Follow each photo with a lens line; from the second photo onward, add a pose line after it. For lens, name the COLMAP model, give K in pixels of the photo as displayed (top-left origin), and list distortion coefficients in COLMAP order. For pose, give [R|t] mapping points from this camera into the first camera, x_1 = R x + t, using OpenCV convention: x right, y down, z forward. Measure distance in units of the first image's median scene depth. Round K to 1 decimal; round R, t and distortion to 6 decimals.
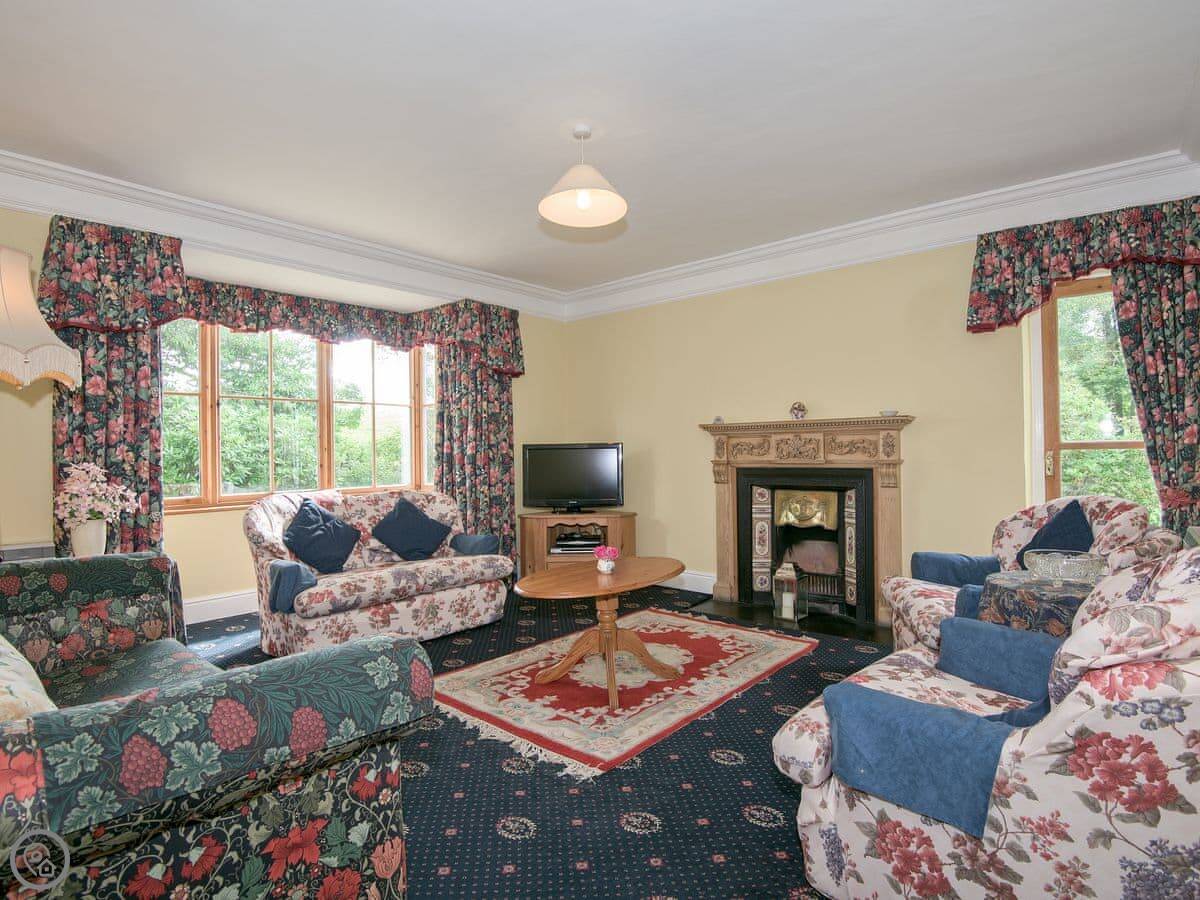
lens RADIAL K [[665.2, 0, 585.0], [0, 665.2, 448.1], [0, 0, 1]] dist [-0.002039, -0.029208]
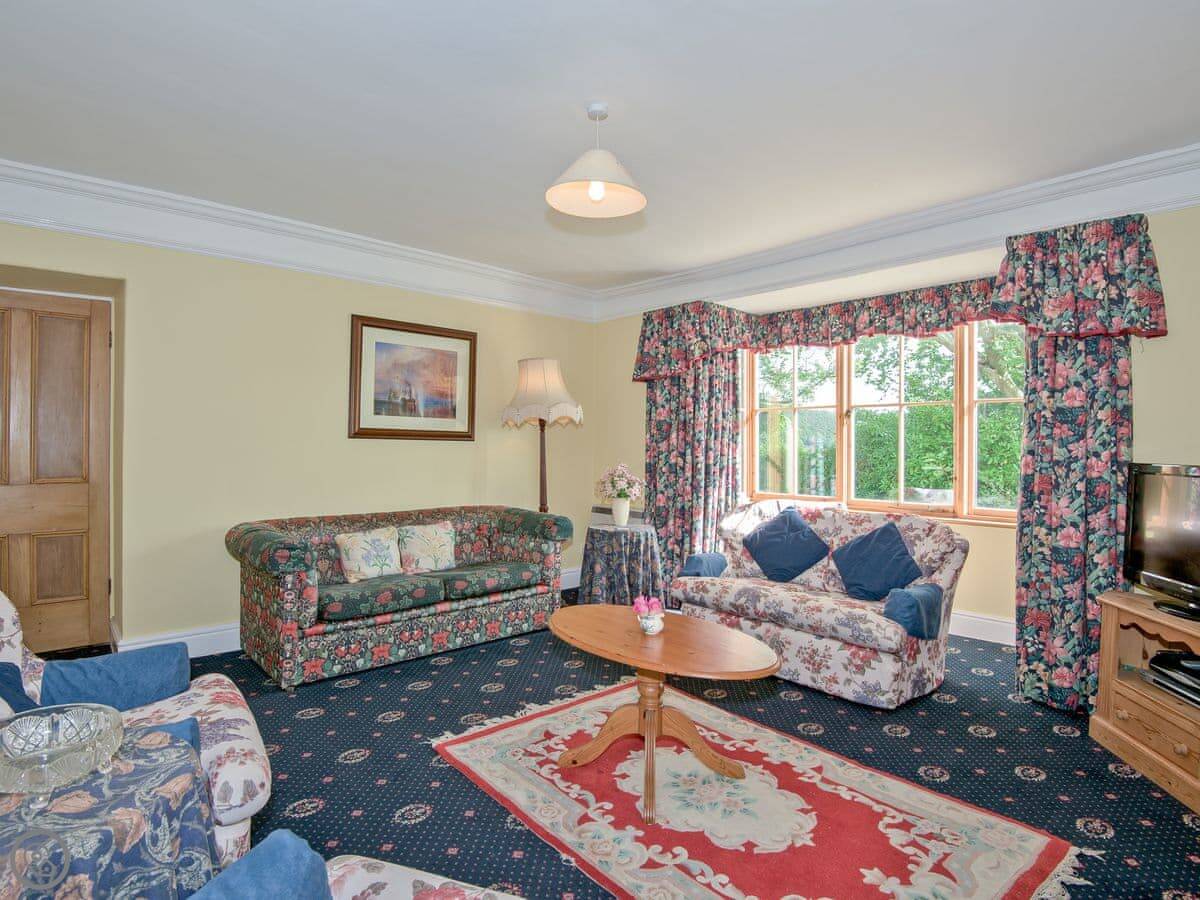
lens RADIAL K [[665.2, 0, 585.0], [0, 665.2, 448.1], [0, 0, 1]] dist [-0.002039, -0.029208]
pose [[-0.179684, 0.016107, -0.983592, 0.714036], [-0.003848, 0.999847, 0.017076, -0.034771], [0.983717, 0.006854, -0.179595, 0.943904]]
